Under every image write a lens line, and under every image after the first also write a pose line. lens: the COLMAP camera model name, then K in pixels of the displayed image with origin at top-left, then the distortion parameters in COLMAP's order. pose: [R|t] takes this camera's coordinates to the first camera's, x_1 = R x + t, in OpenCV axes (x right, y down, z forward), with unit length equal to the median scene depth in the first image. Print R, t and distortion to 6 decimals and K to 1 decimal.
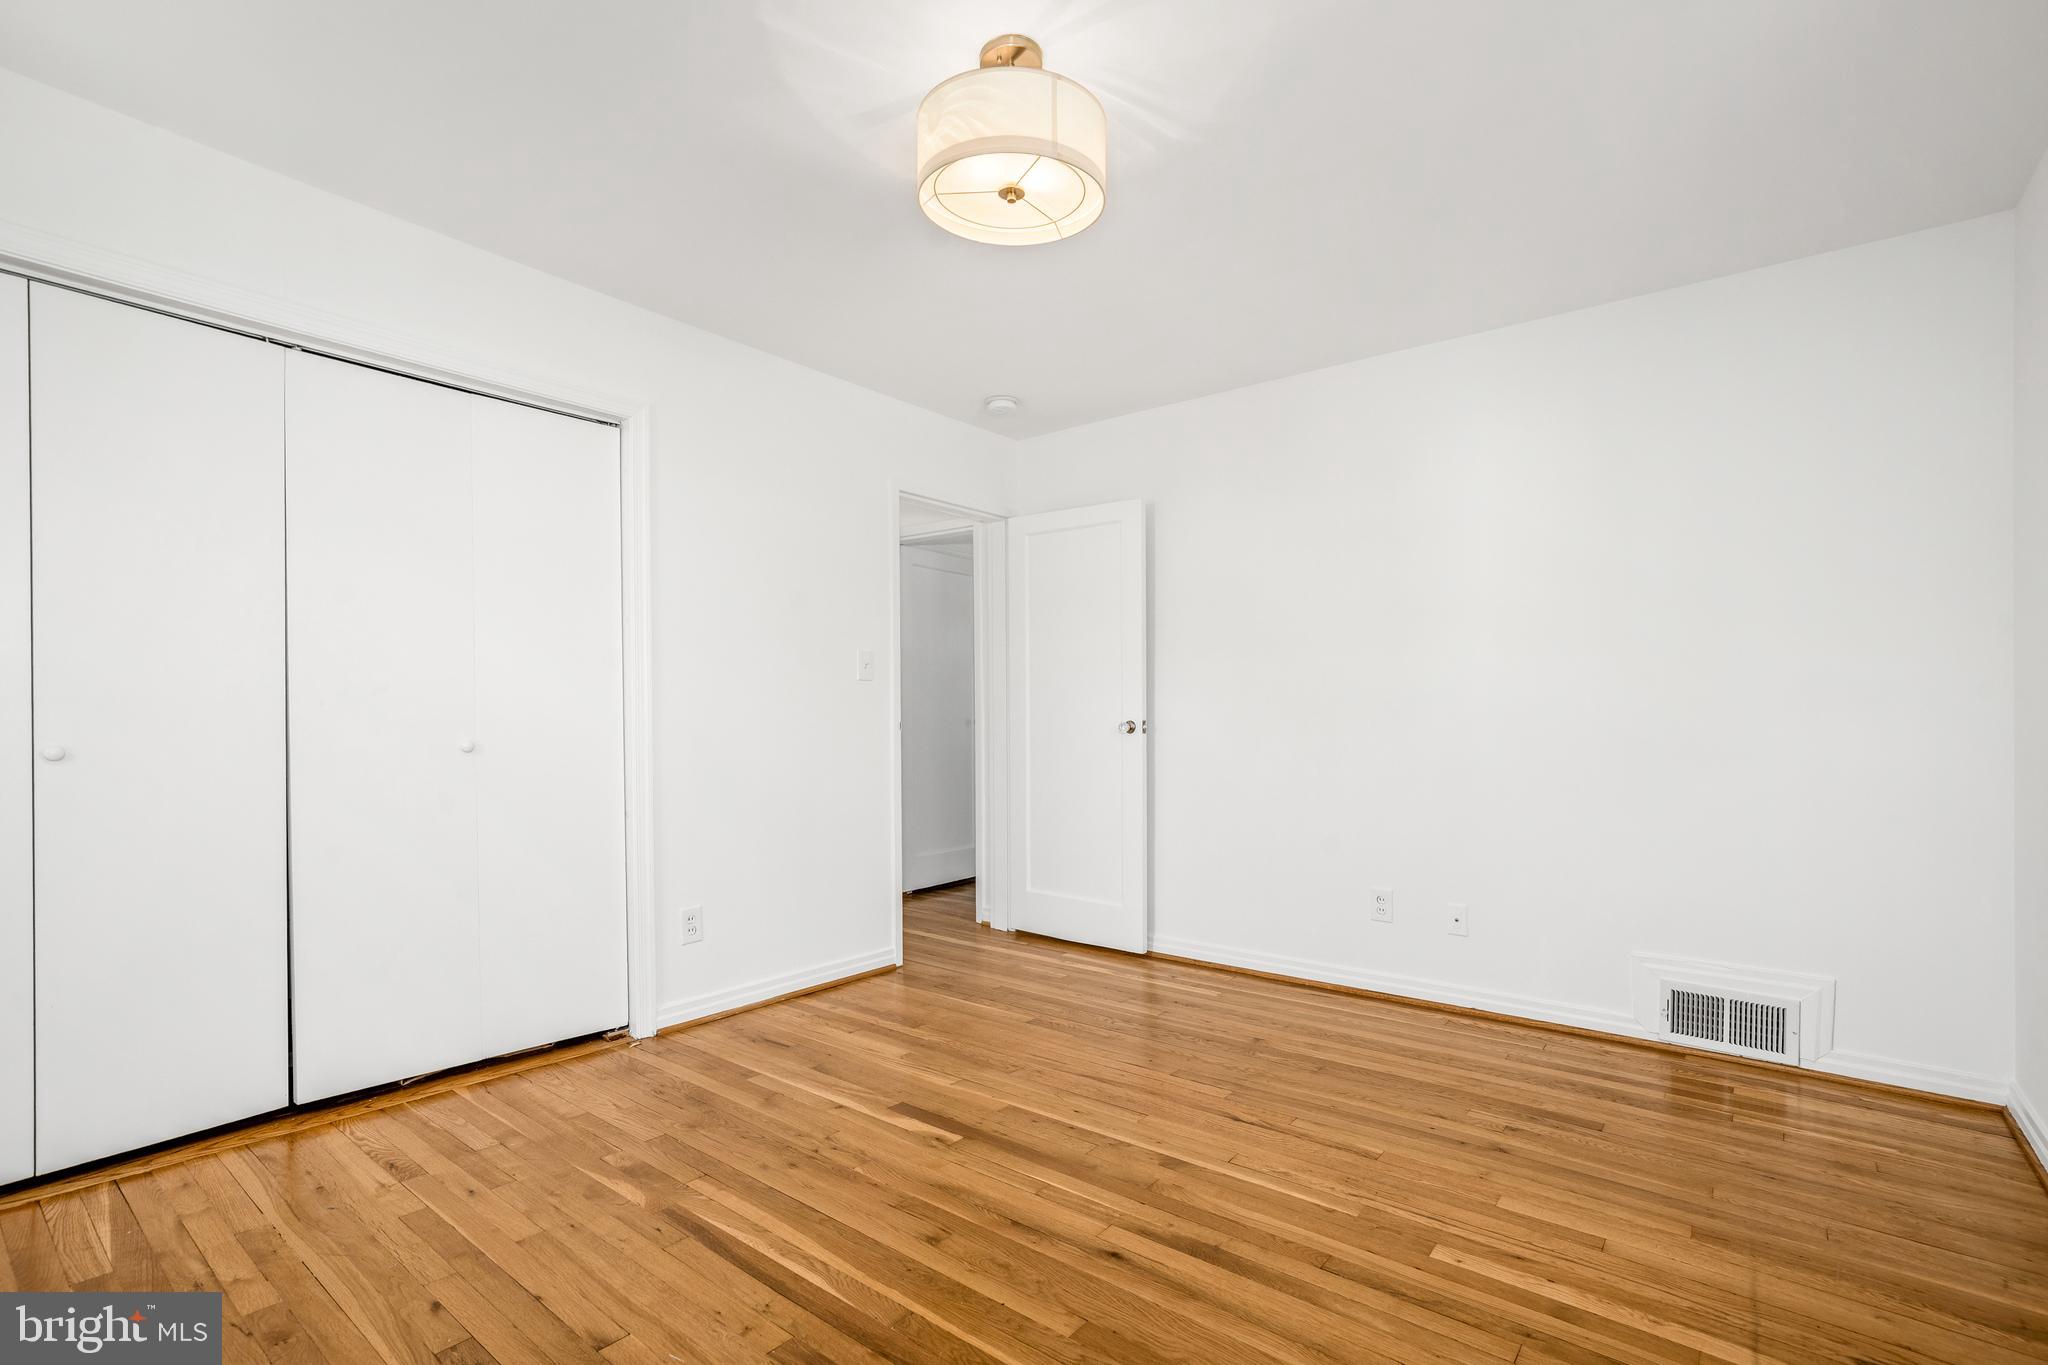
lens RADIAL K [[931.3, 0, 1023.6], [0, 931.3, 713.8], [0, 0, 1]] dist [-0.000767, -0.000087]
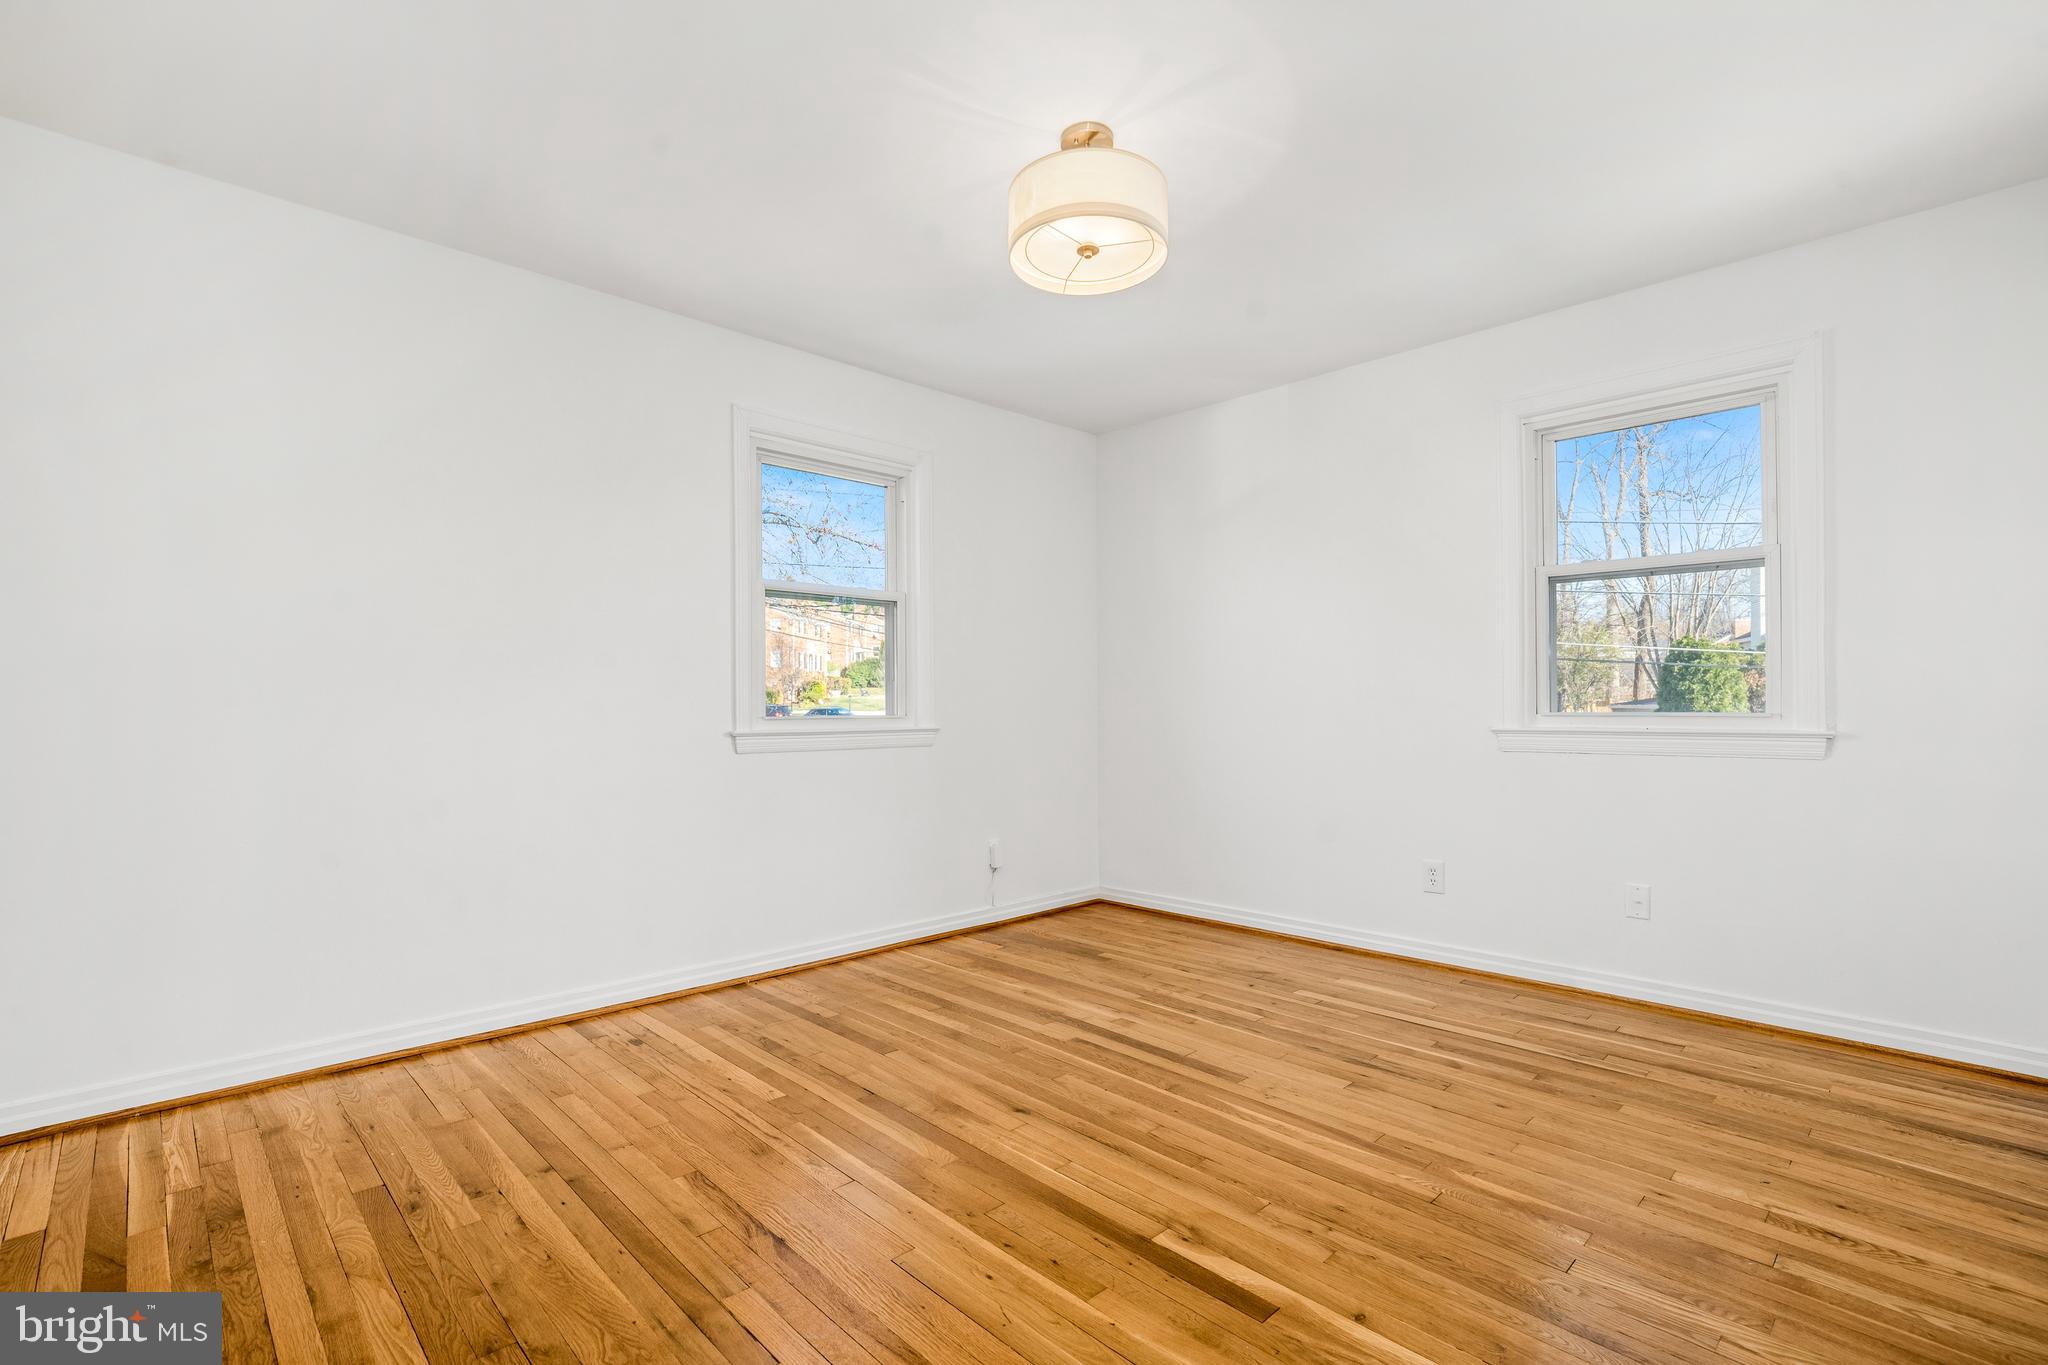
lens RADIAL K [[931.3, 0, 1023.6], [0, 931.3, 713.8], [0, 0, 1]] dist [-0.000767, -0.000087]
pose [[-0.992269, -0.003047, 0.124067, -0.065158], [-0.003715, 0.999980, -0.005155, 0.032022], [-0.124048, -0.005576, -0.992260, 2.173426]]
